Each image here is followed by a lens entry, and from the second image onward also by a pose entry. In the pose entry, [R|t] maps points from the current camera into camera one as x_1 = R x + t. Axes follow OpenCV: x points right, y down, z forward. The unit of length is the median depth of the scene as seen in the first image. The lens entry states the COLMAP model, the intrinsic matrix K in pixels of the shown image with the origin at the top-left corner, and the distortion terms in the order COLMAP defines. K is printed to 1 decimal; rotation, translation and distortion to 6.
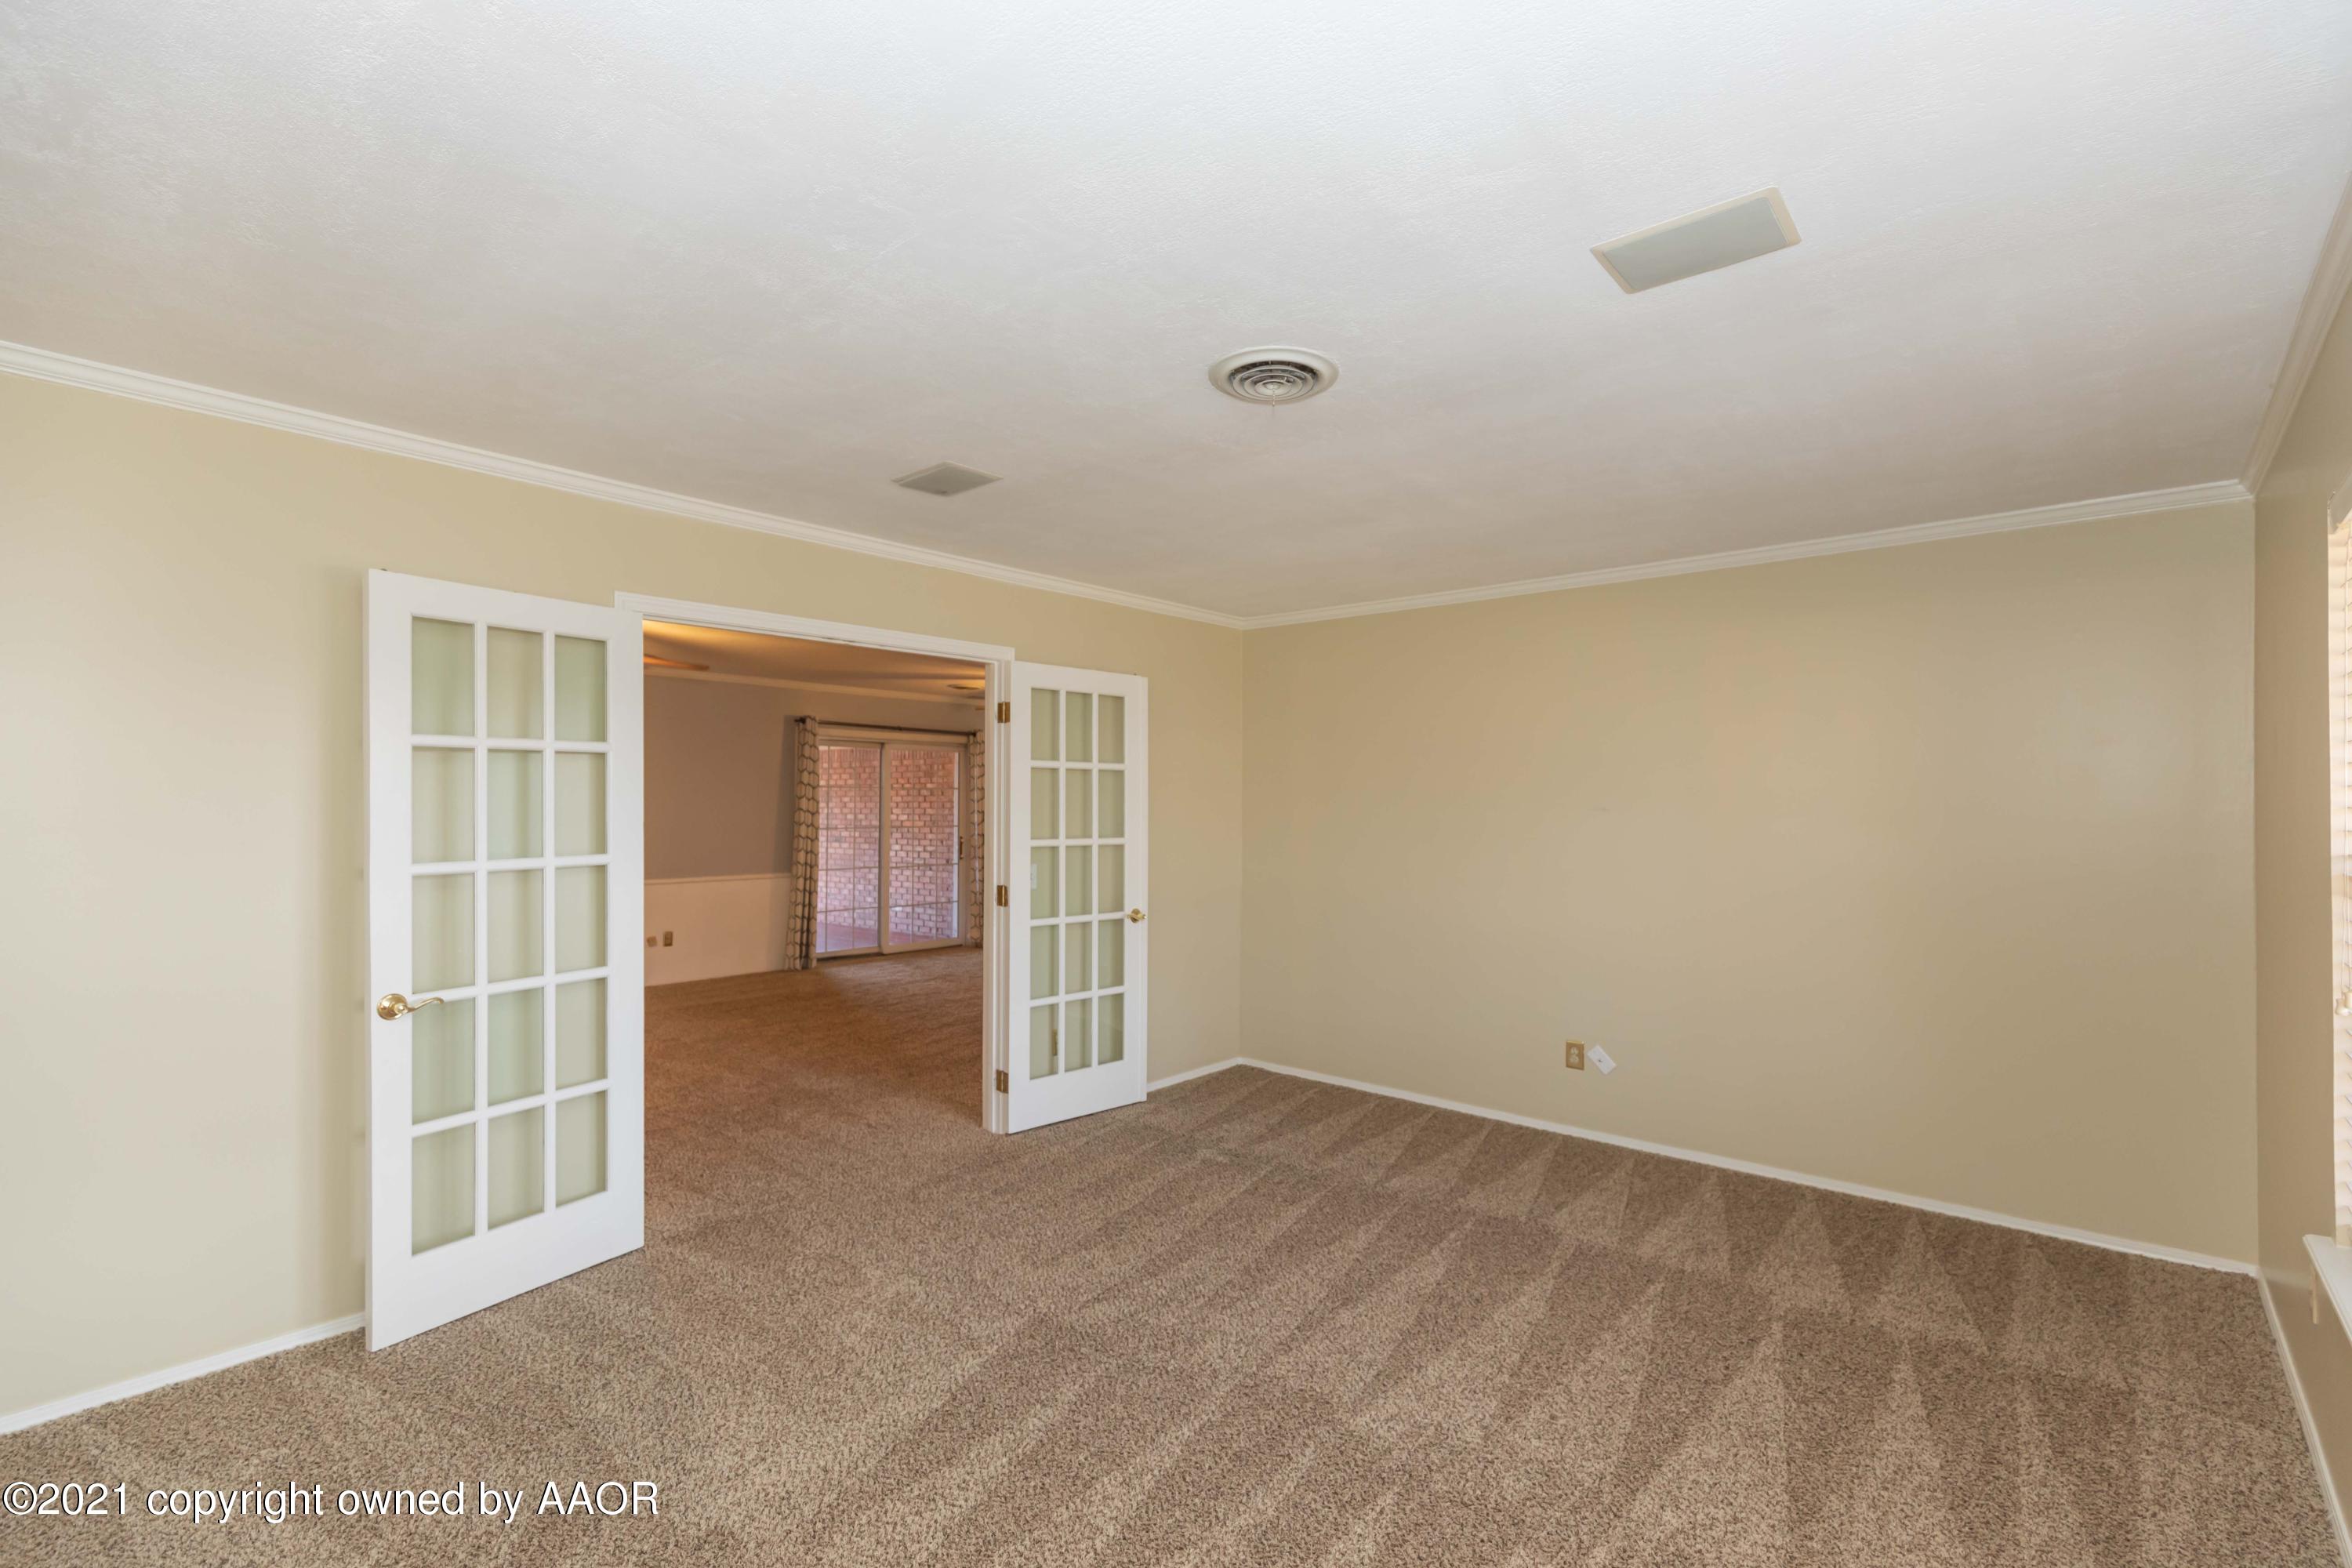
lens RADIAL K [[1043.5, 0, 1176.0], [0, 1043.5, 784.0], [0, 0, 1]] dist [-0.000083, -0.001308]
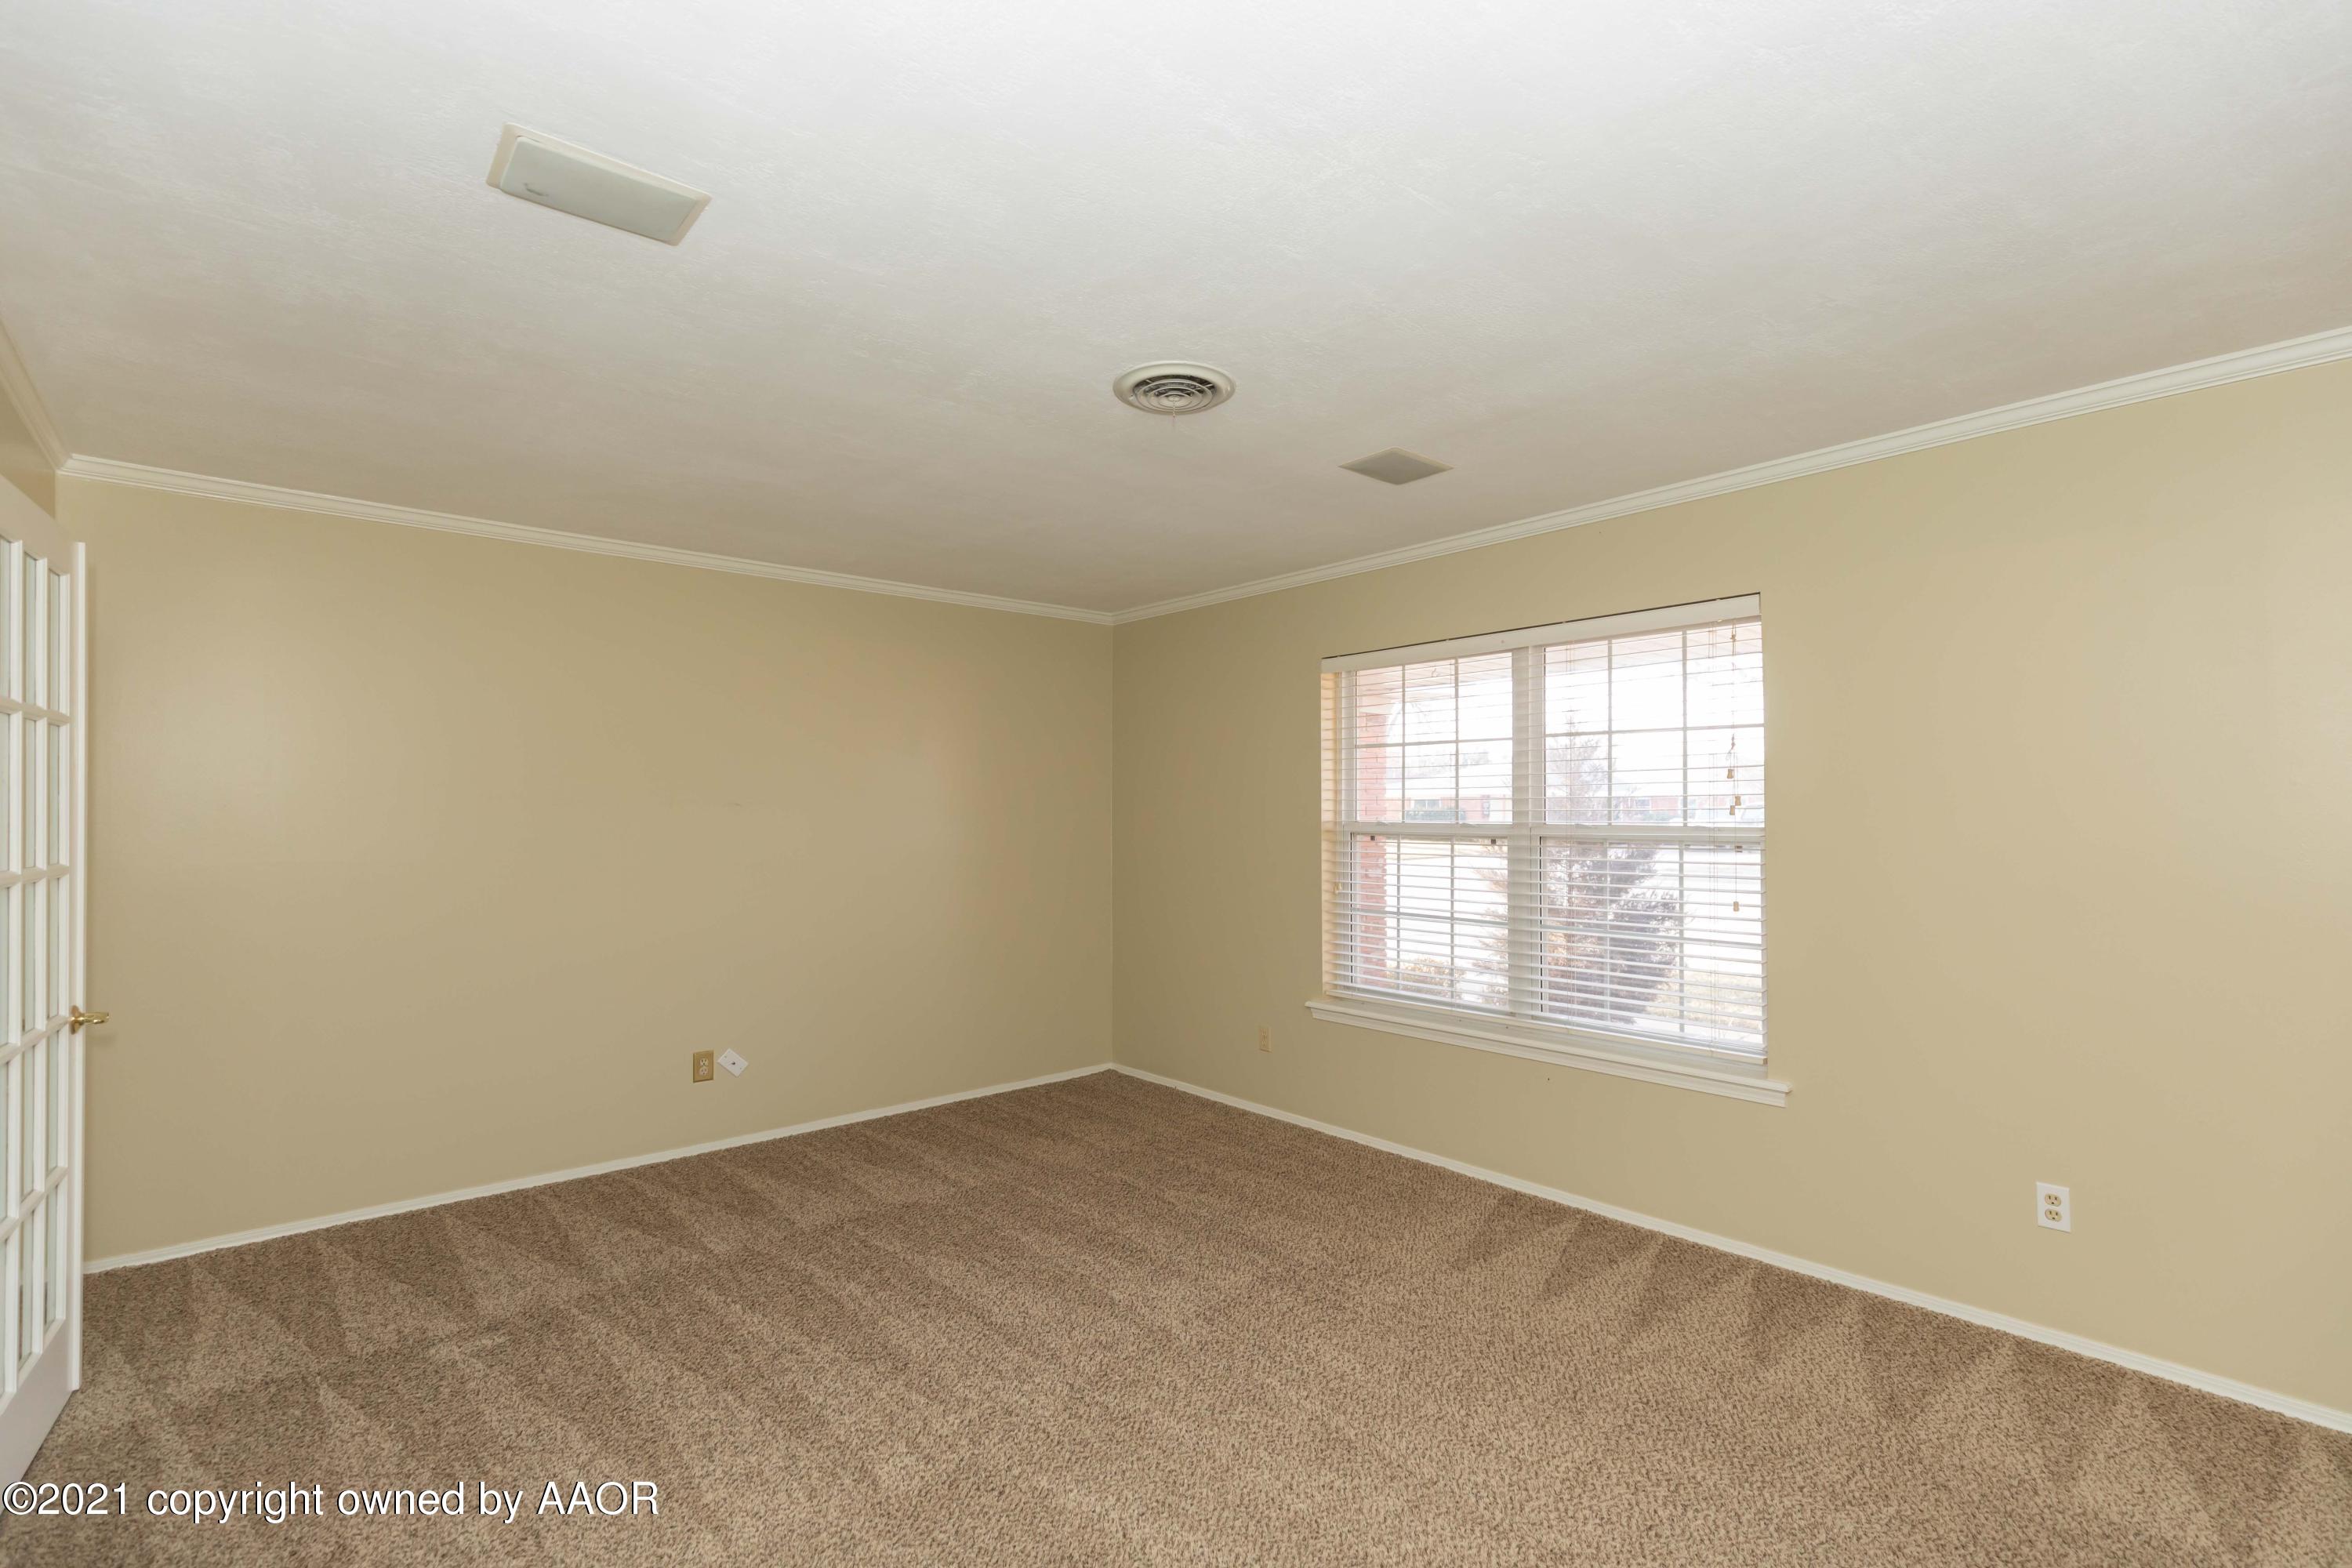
lens RADIAL K [[1048.6, 0, 1171.7], [0, 1048.6, 798.1], [0, 0, 1]] dist [-0.001332, -0.000274]
pose [[0.136162, 0.007586, 0.990658, -0.593618], [-0.021753, 0.999752, -0.004666, 0.011276], [-0.990448, -0.020914, 0.136293, 0.528613]]
